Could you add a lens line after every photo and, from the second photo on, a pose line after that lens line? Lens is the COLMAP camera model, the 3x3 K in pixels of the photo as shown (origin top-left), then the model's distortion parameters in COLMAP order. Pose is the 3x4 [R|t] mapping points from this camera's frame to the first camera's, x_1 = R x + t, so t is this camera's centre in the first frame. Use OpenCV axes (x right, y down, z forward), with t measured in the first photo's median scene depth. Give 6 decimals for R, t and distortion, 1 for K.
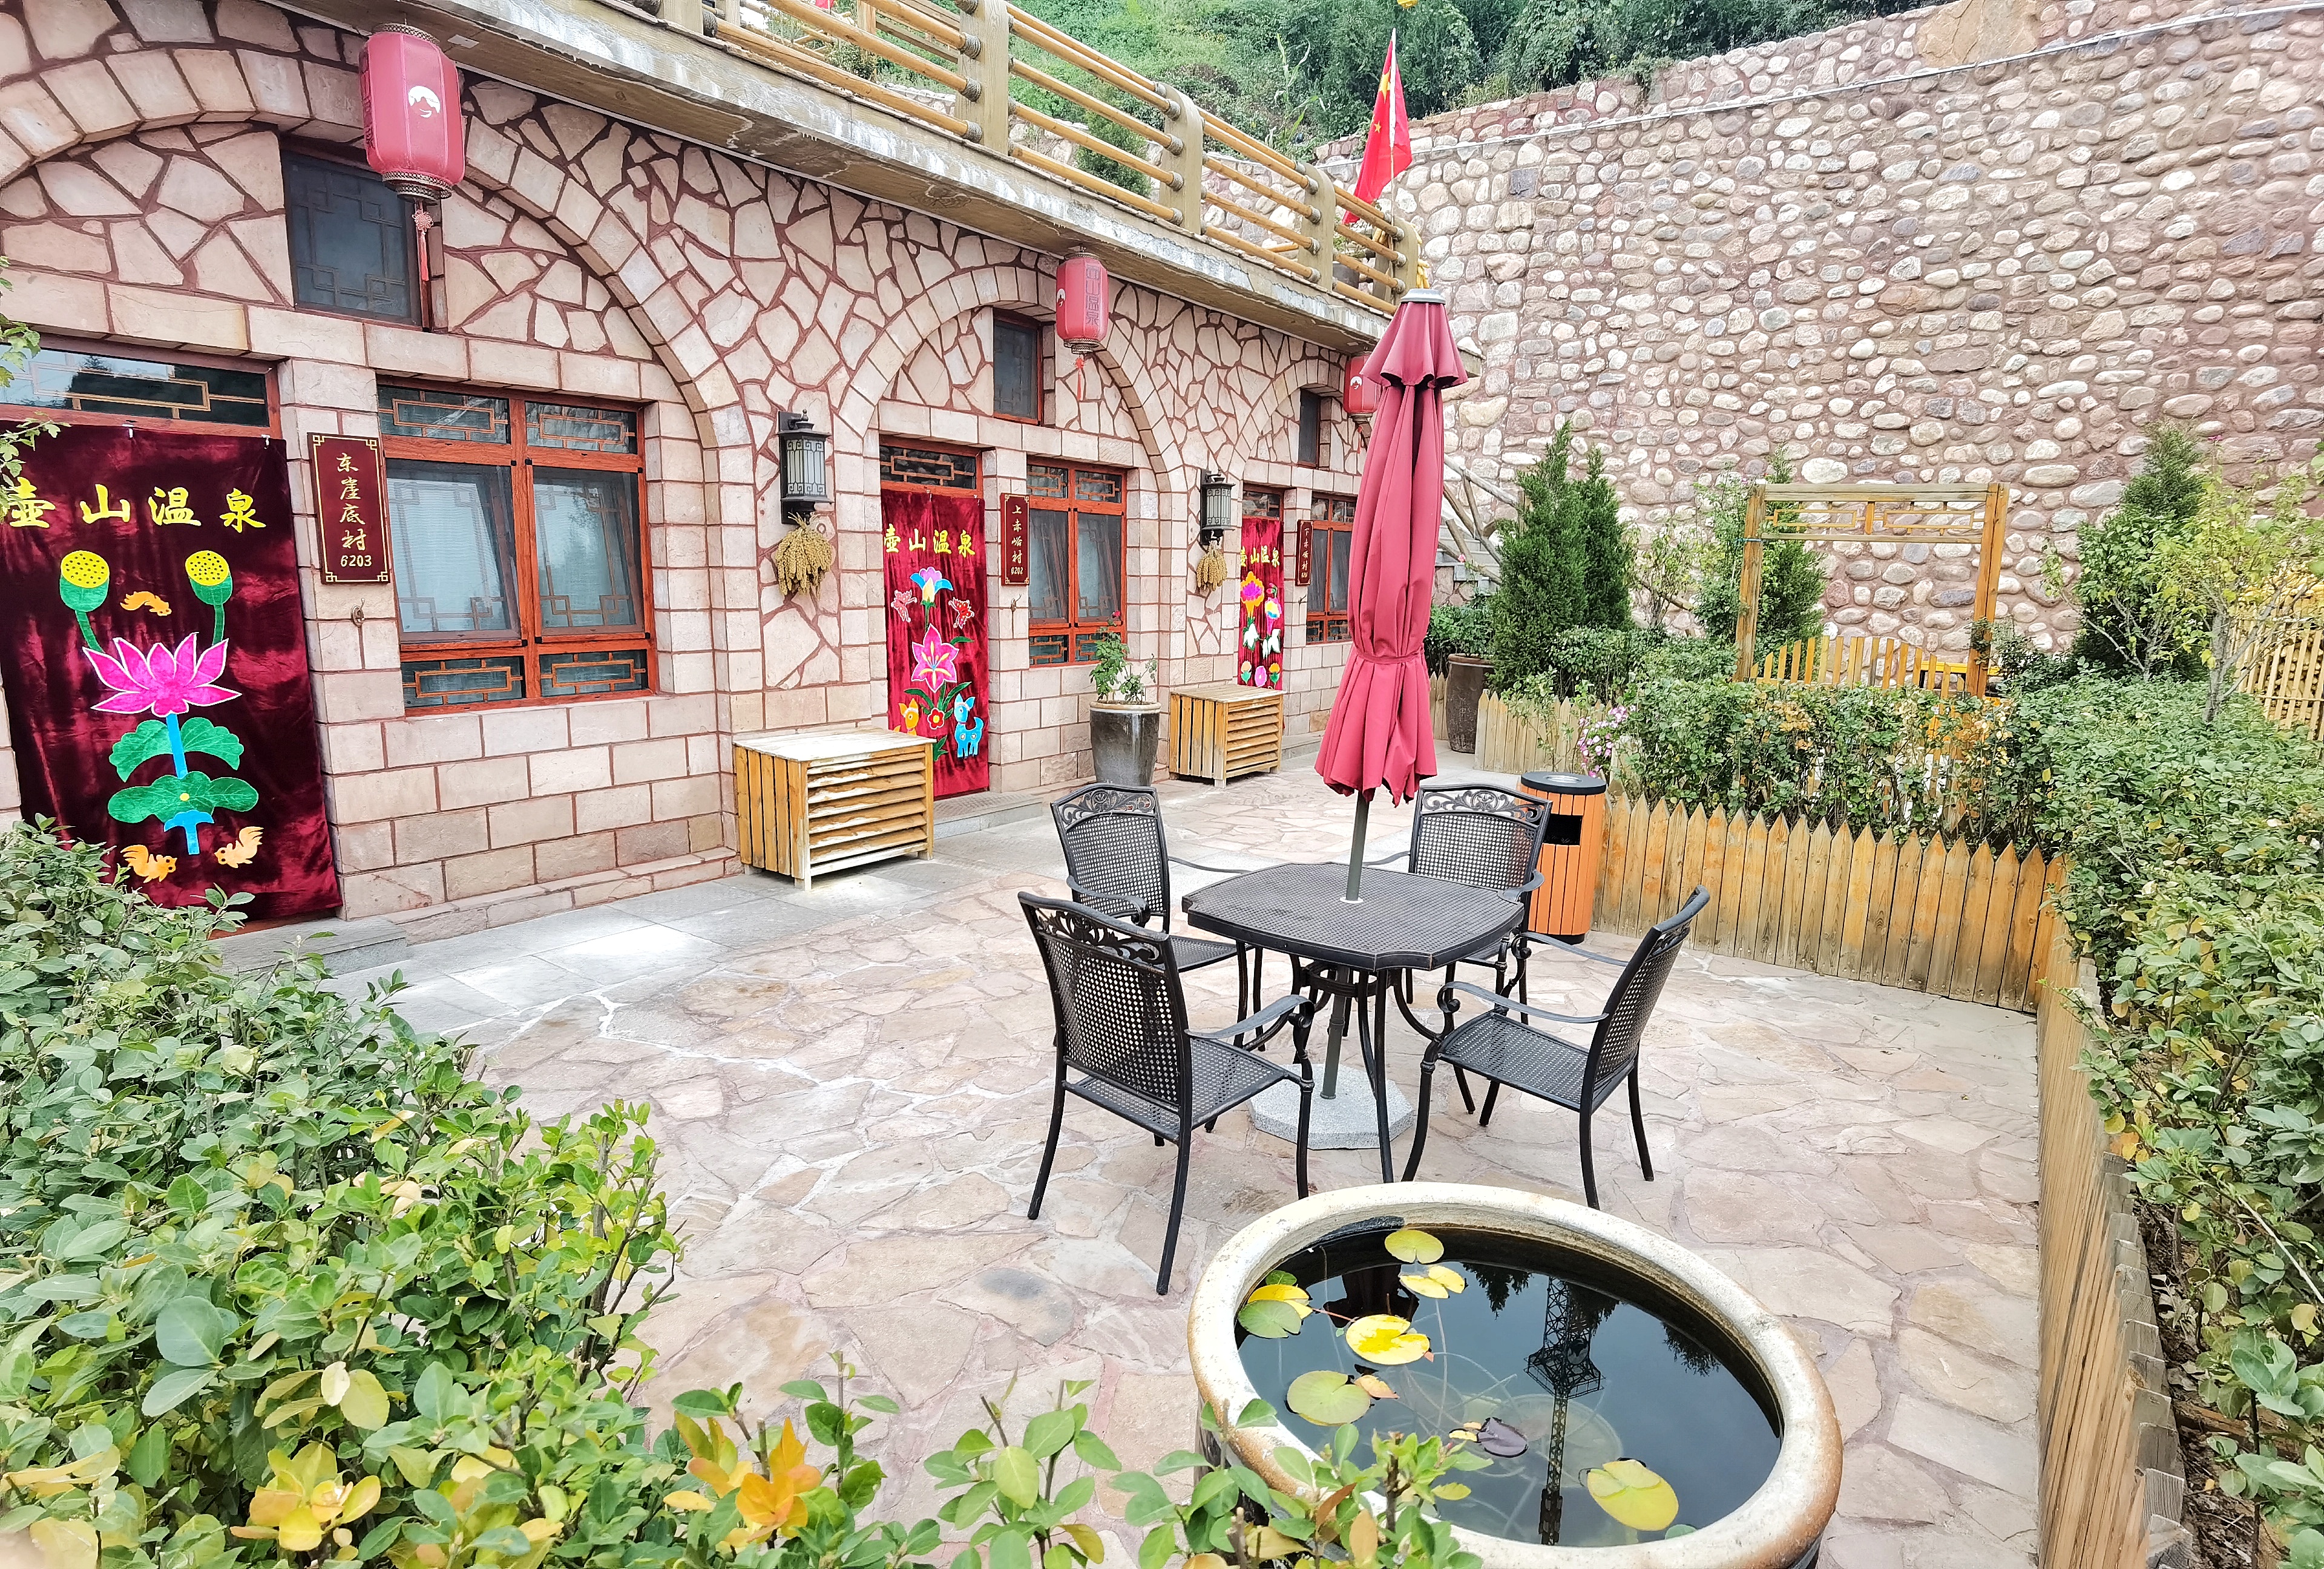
lens RADIAL K [[1213.4, 0, 1153.7], [0, 1213.4, 786.4], [0, 0, 1]] dist [-0.029433, -0.000693]
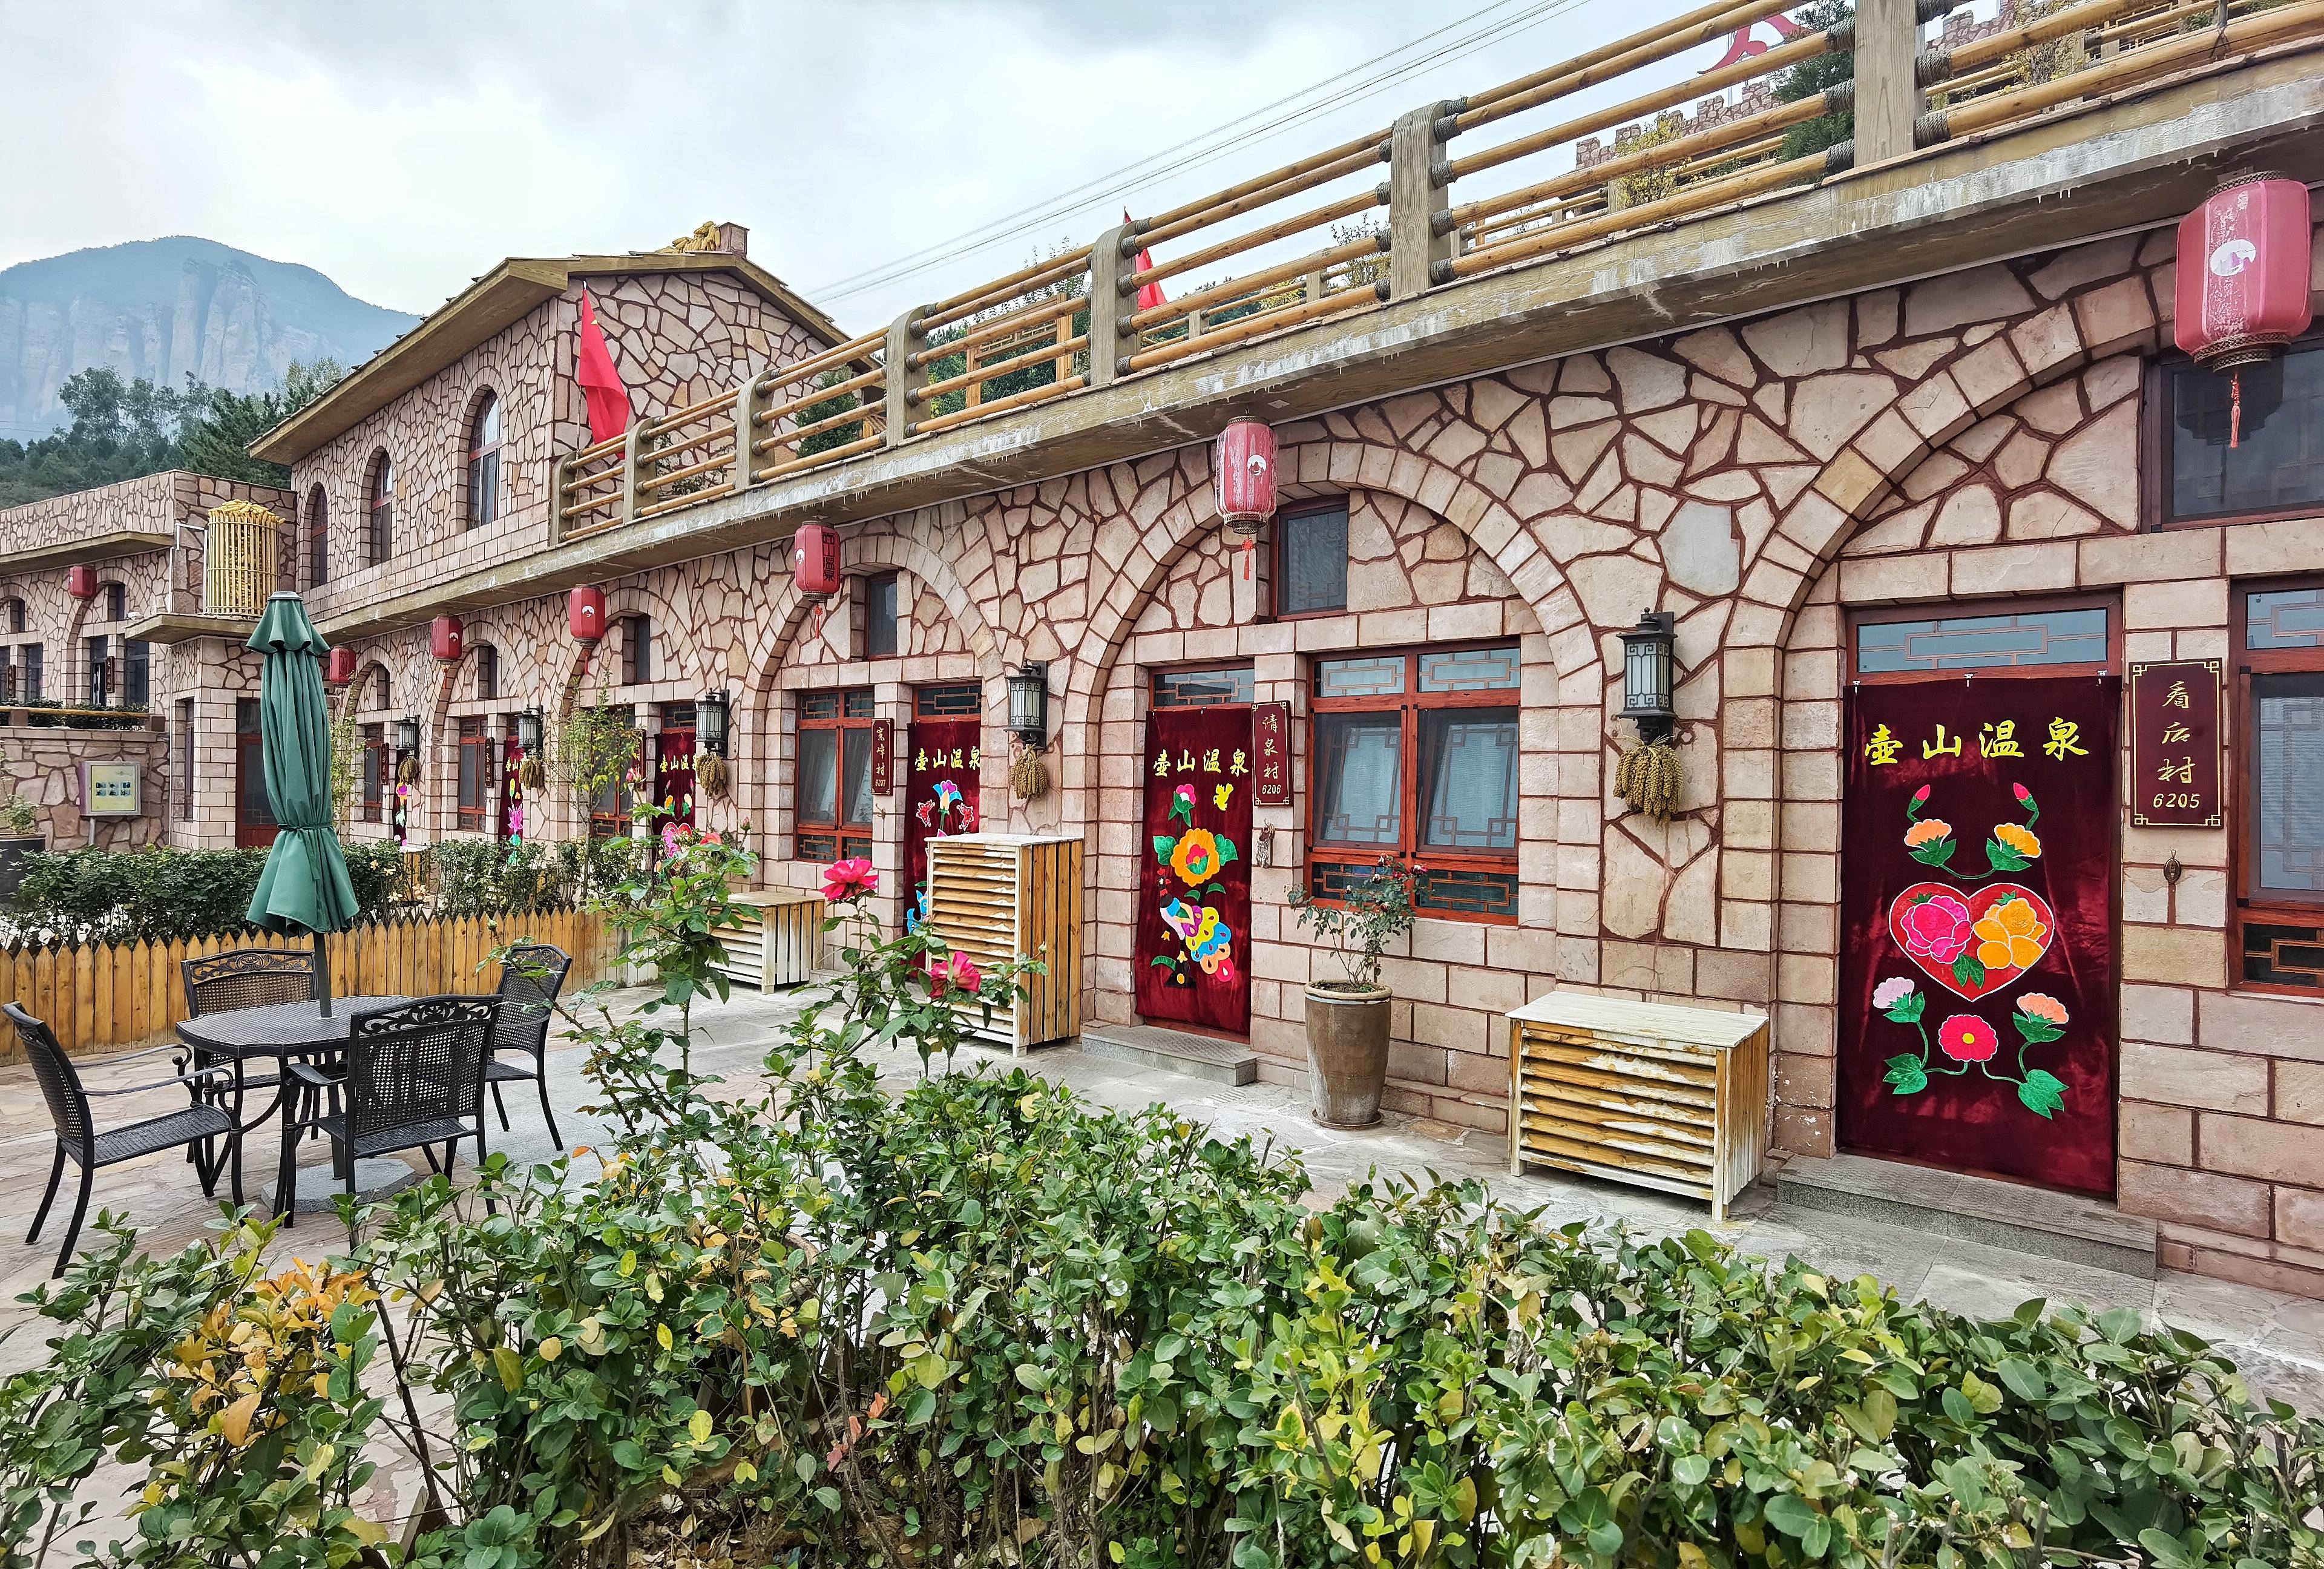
lens RADIAL K [[1213.4, 0, 1153.7], [0, 1213.4, 786.4], [0, 0, 1]] dist [-0.029433, -0.000693]
pose [[-0.162654, -0.022023, -0.986437, 0.464208], [-0.186321, 0.982450, 0.008789, -0.103552], [0.968931, 0.185223, -0.163903, 0.645465]]
